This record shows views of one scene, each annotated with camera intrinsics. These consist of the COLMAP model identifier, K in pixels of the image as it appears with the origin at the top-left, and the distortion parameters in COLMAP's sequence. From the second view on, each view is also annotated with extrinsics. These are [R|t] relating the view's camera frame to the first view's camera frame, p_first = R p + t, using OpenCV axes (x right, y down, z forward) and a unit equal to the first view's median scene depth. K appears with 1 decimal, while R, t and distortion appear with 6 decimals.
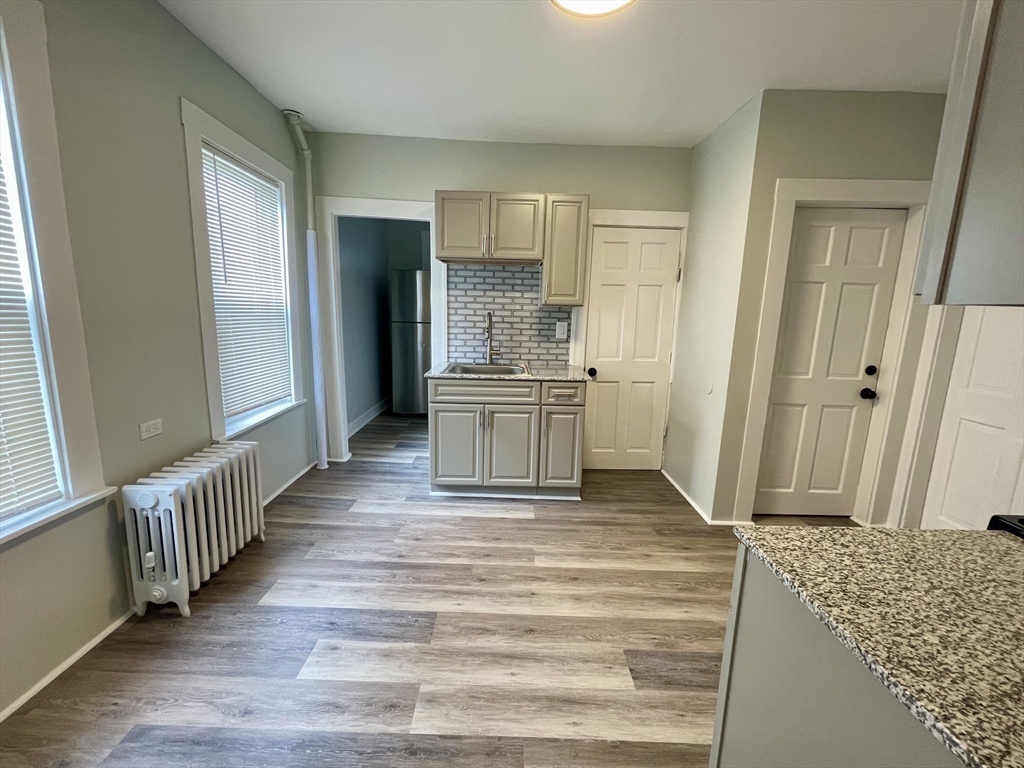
lens RADIAL K [[417.6, 0, 505.0], [0, 417.6, 383.3], [0, 0, 1]] dist [0.004961, 0.000269]
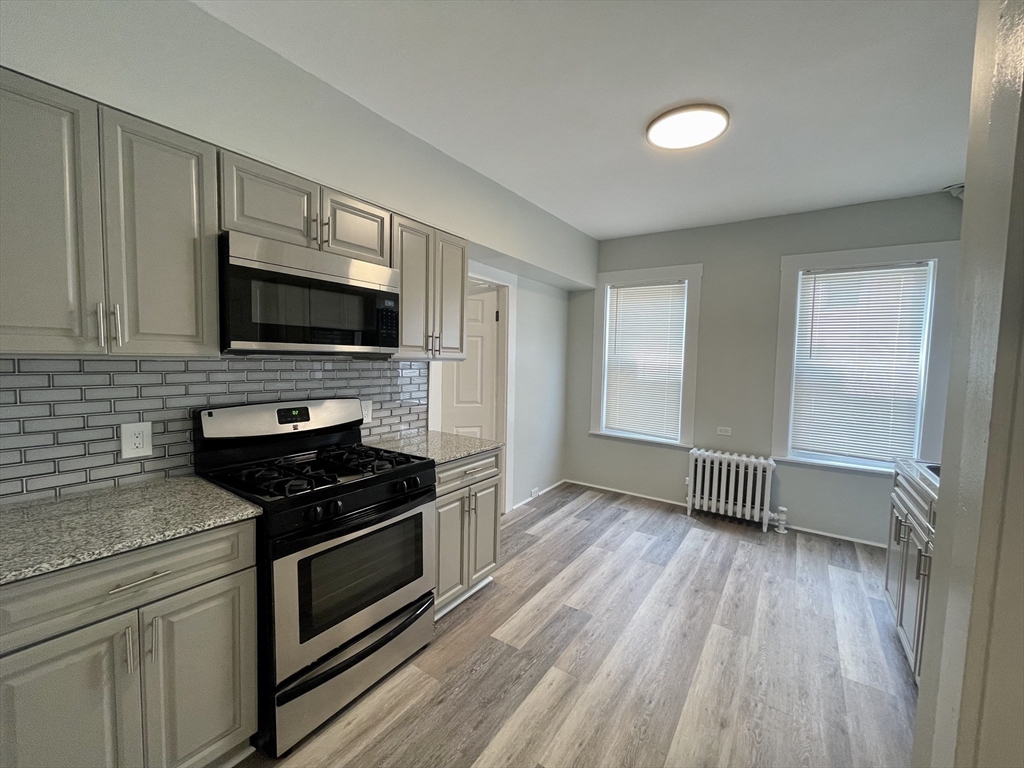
lens RADIAL K [[417.6, 0, 520.1], [0, 417.6, 383.0], [0, 0, 1]] dist [0.004961, 0.000269]
pose [[-0.546191, 0.011178, -0.837586, 0.948176], [-0.187339, 0.972954, 0.135148, -0.138986], [0.816443, 0.230729, -0.529325, 0.839381]]
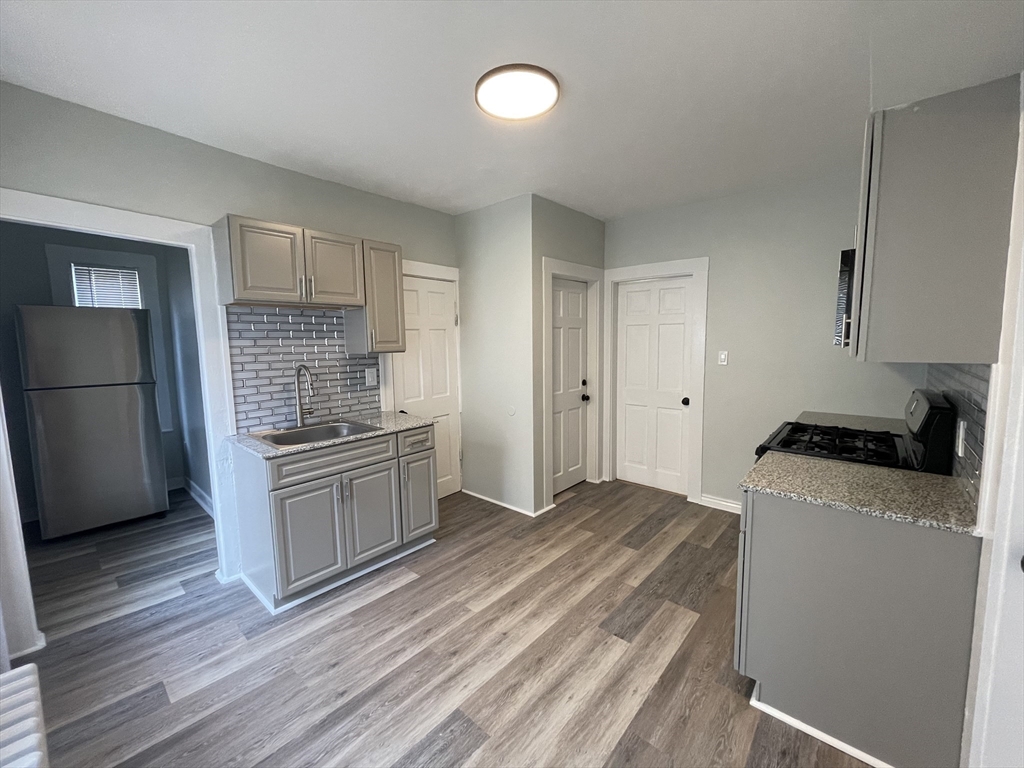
lens RADIAL K [[417.6, 0, 502.9], [0, 417.6, 386.0], [0, 0, 1]] dist [0.004961, 0.000269]
pose [[0.664119, -0.119619, 0.737996, -0.463433], [0.166283, 0.986025, 0.010184, -0.082853], [-0.728901, 0.115953, 0.674729, 0.173792]]
